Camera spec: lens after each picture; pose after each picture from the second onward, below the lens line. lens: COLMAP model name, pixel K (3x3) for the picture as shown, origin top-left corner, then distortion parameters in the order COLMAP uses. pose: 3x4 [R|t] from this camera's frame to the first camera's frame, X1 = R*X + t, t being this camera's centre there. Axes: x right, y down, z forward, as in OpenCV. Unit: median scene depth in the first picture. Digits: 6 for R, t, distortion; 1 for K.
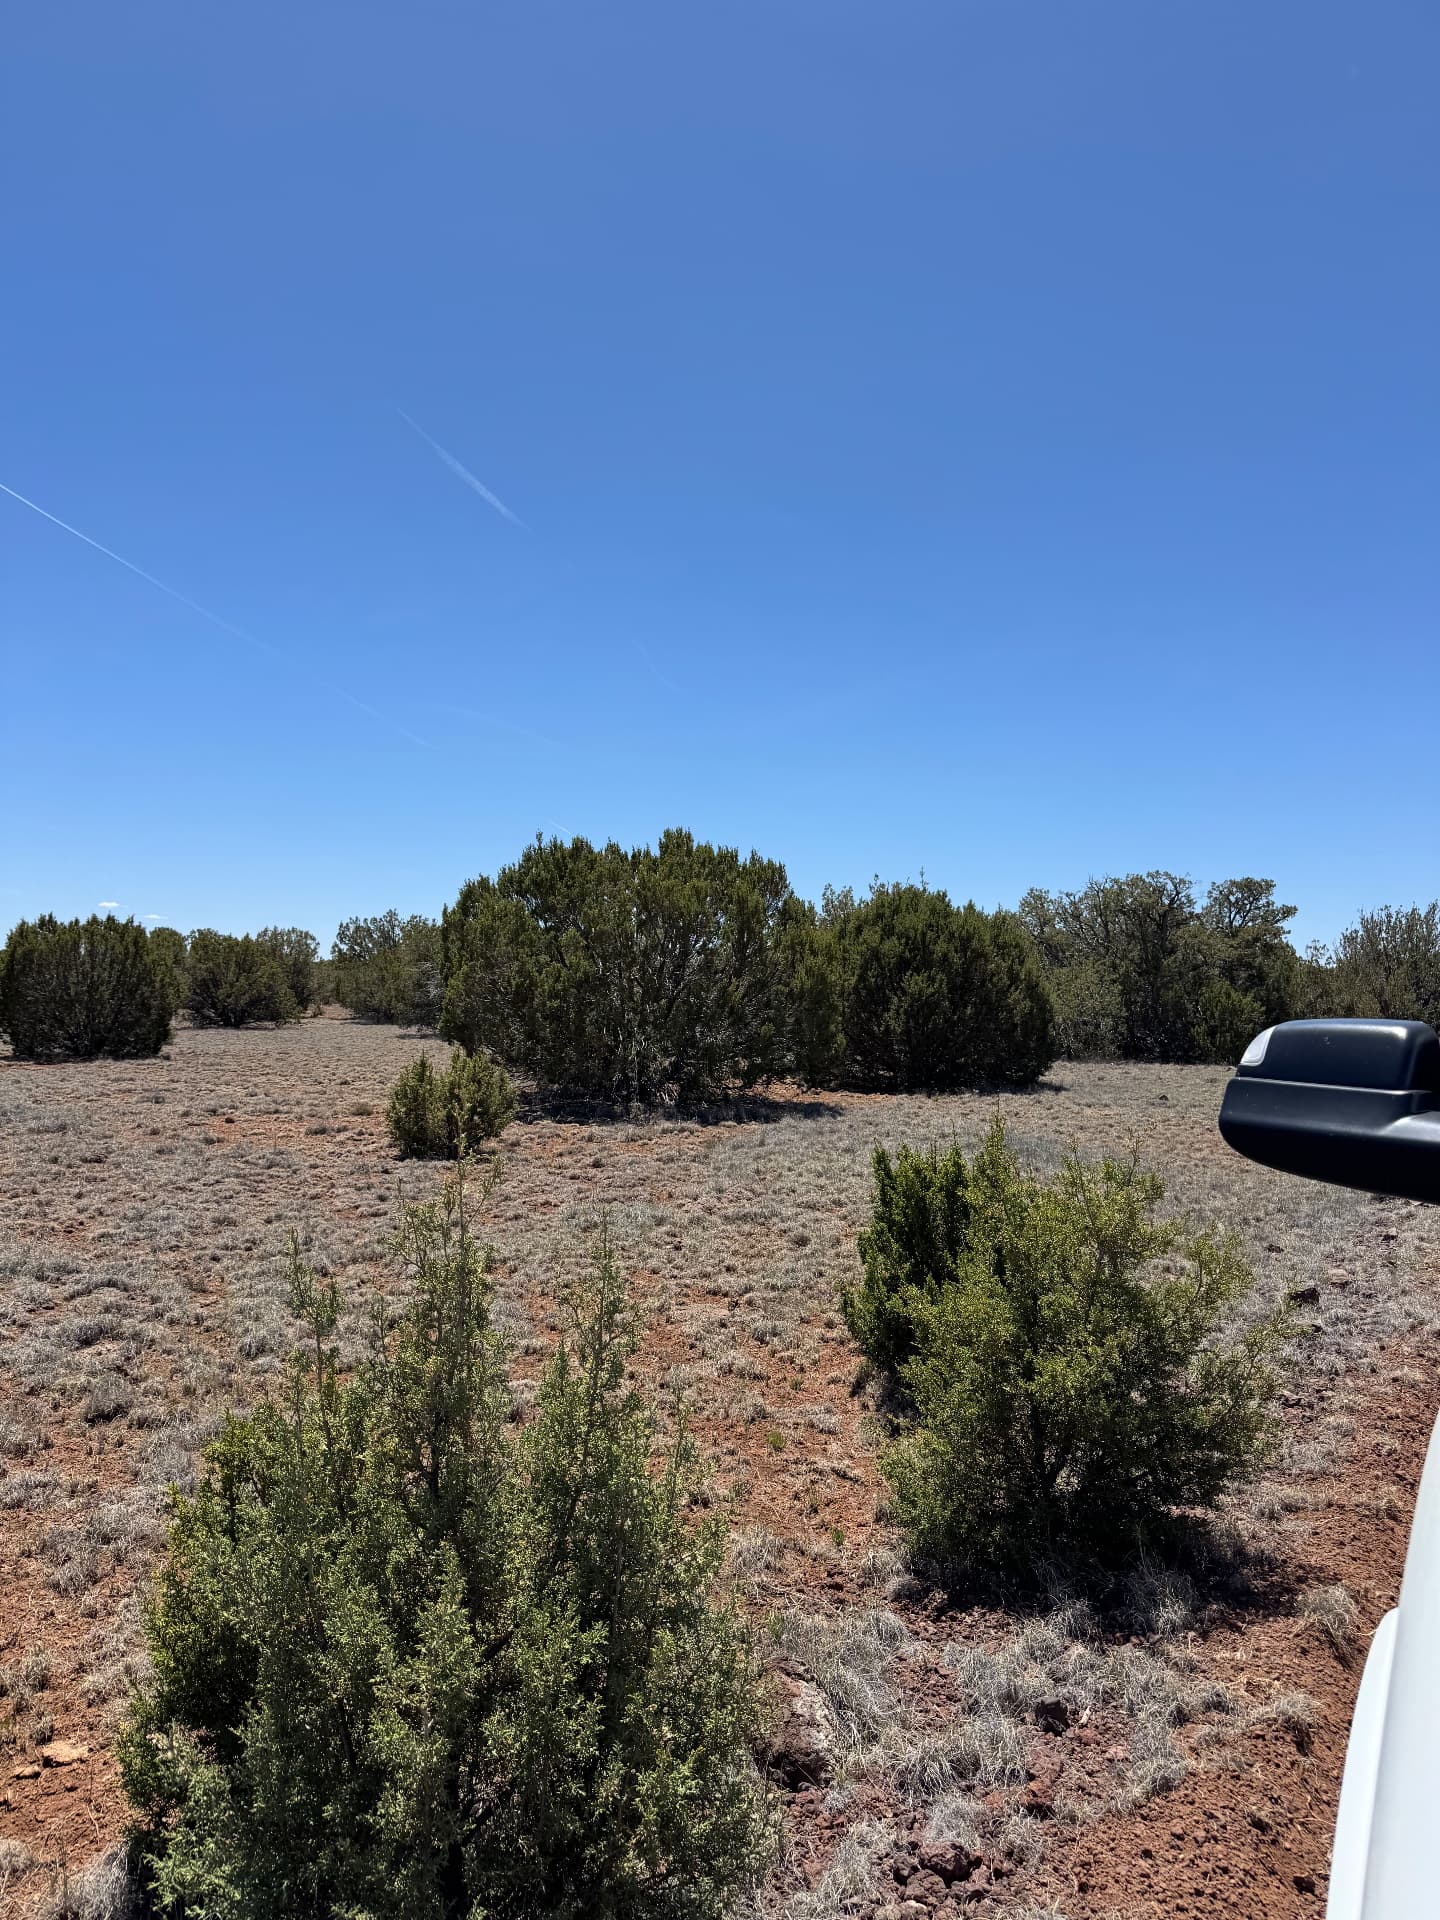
lens RADIAL K [[1448.5, 0, 710.5], [0, 1448.5, 966.9], [0, 0, 1]] dist [0.171190, -0.233028]
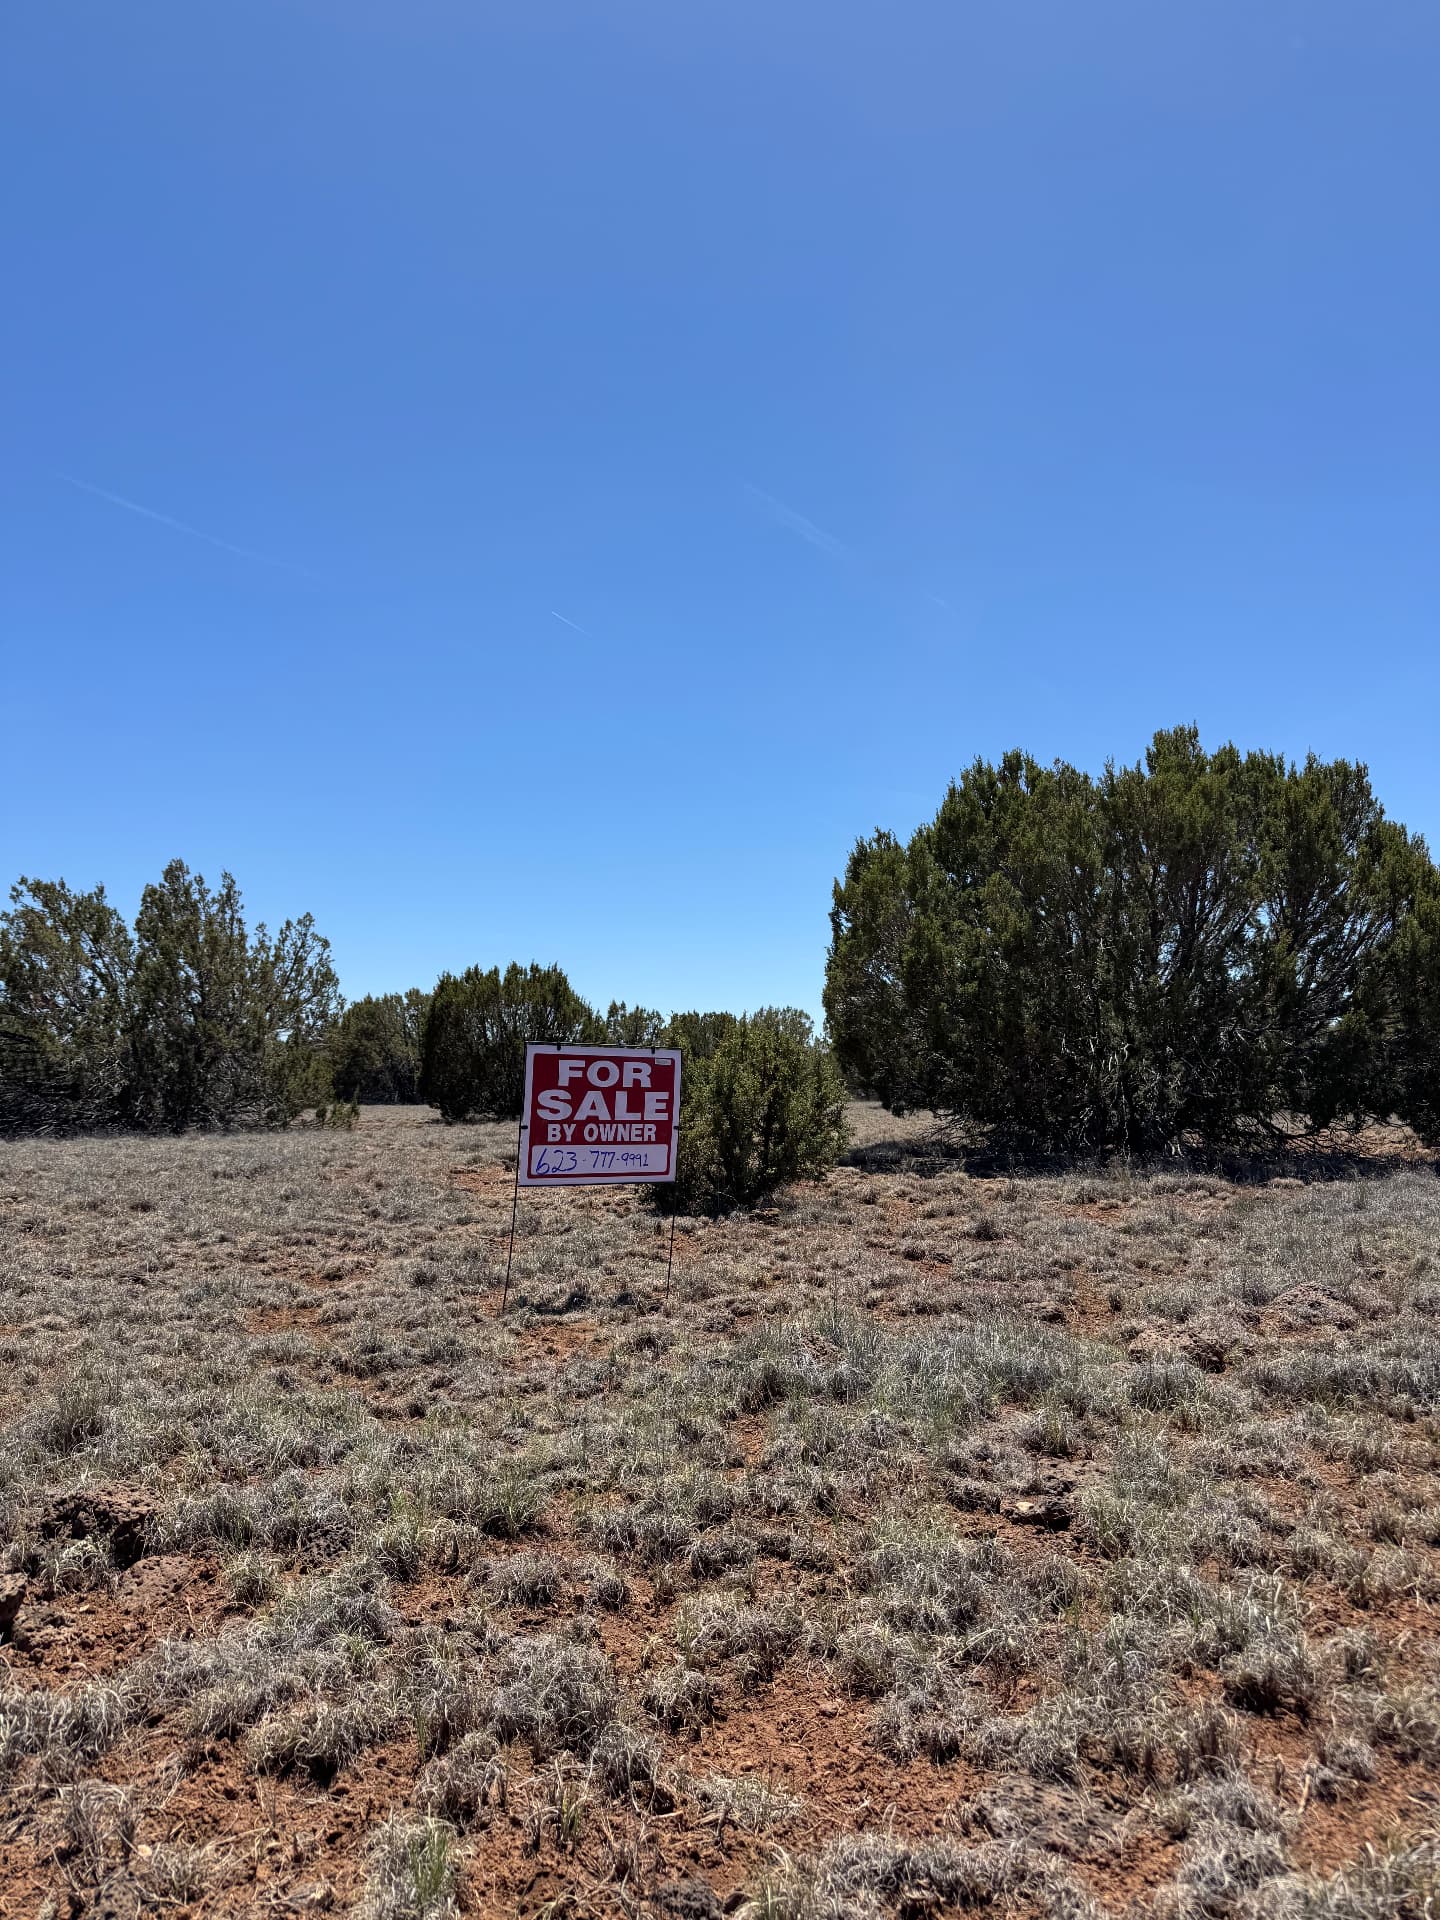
lens RADIAL K [[1448.5, 0, 710.5], [0, 1448.5, 966.9], [0, 0, 1]] dist [0.171190, -0.233028]
pose [[0.935784, -0.050208, -0.348982, 0.007822], [0.026850, 0.997083, -0.071452, 0.057553], [0.351551, 0.057493, 0.934402, 0.366817]]
